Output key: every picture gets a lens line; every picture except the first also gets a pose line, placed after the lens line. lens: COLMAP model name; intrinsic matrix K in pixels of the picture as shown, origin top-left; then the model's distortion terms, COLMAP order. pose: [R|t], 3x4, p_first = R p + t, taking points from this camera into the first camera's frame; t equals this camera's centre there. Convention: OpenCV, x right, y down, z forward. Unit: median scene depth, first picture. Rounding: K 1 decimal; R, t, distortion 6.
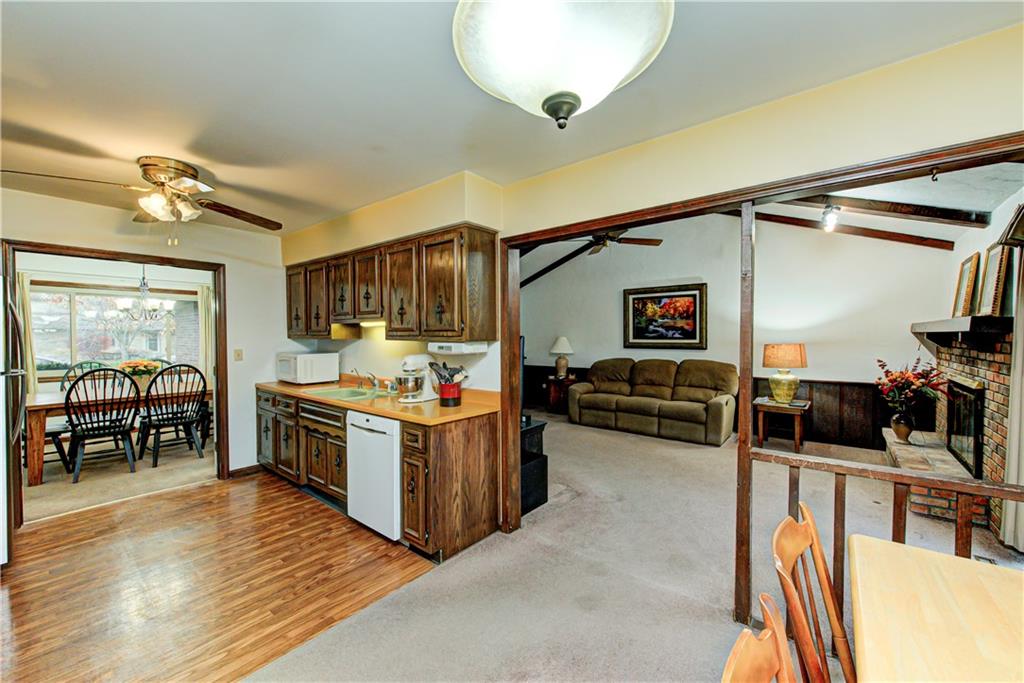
lens RADIAL K [[400.8, 0, 514.5], [0, 400.8, 342.3], [0, 0, 1]] dist [0.000690, -0.002844]
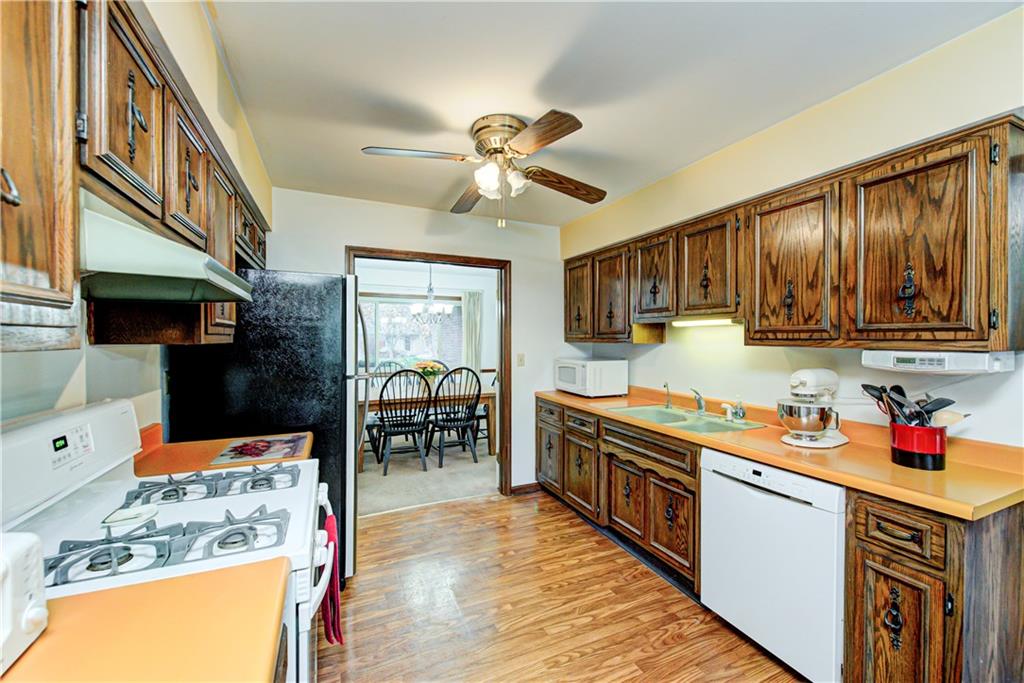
lens RADIAL K [[400.8, 0, 513.7], [0, 400.8, 343.3], [0, 0, 1]] dist [0.000690, -0.002844]
pose [[0.892261, 0.008788, -0.451434, -0.312408], [-0.012876, 0.999899, -0.005985, -0.000211], [0.451336, 0.011153, 0.892284, 0.193461]]
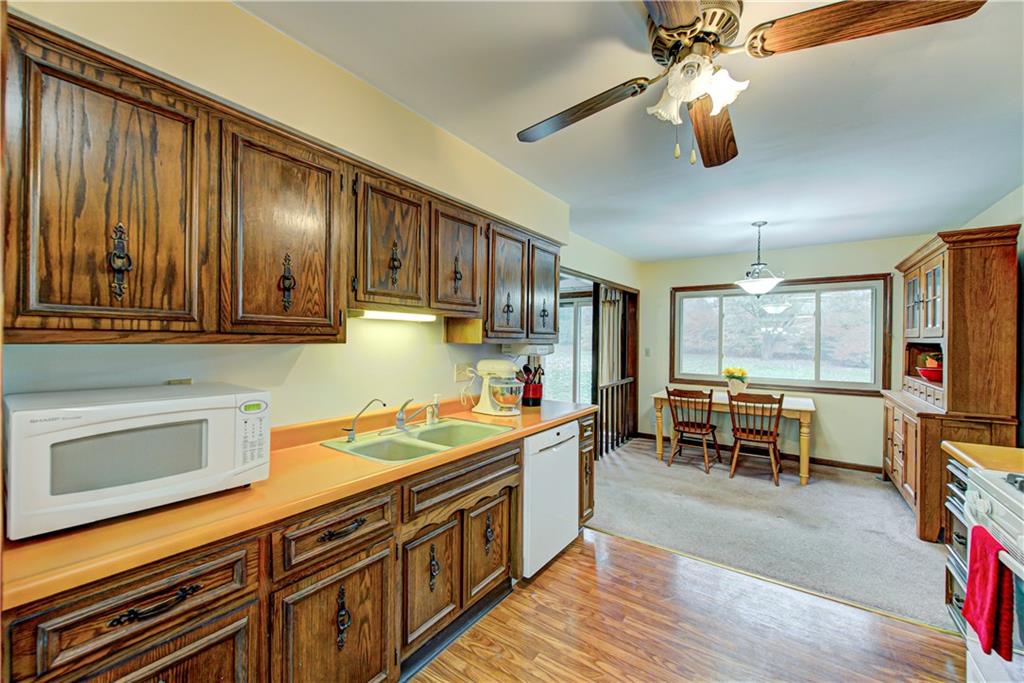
lens RADIAL K [[400.8, 0, 518.6], [0, 400.8, 333.5], [0, 0, 1]] dist [0.000690, -0.002844]
pose [[-0.066216, 0.005556, 0.997790, -0.916957], [-0.000294, 0.999984, -0.005588, -0.016487], [-0.997805, -0.000663, -0.066214, 0.843524]]
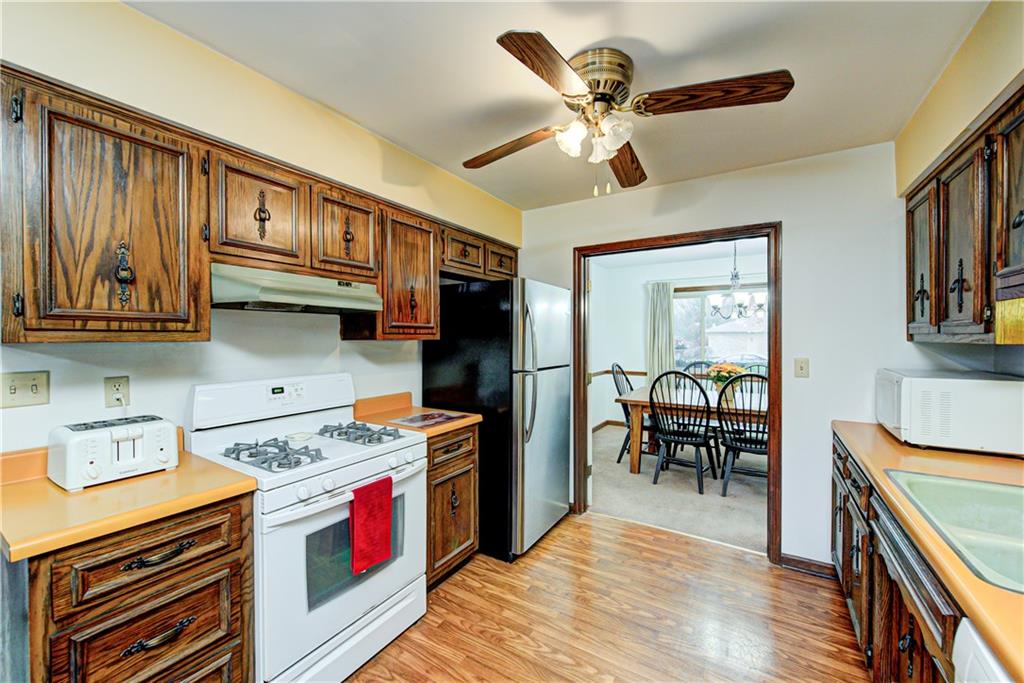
lens RADIAL K [[400.8, 0, 512.9], [0, 400.8, 342.2], [0, 0, 1]] dist [0.000690, -0.002844]
pose [[0.114729, 0.013191, -0.993309, -0.152996], [-0.018920, 0.999759, 0.011091, -0.005389], [0.993217, 0.017521, 0.114951, 0.533507]]
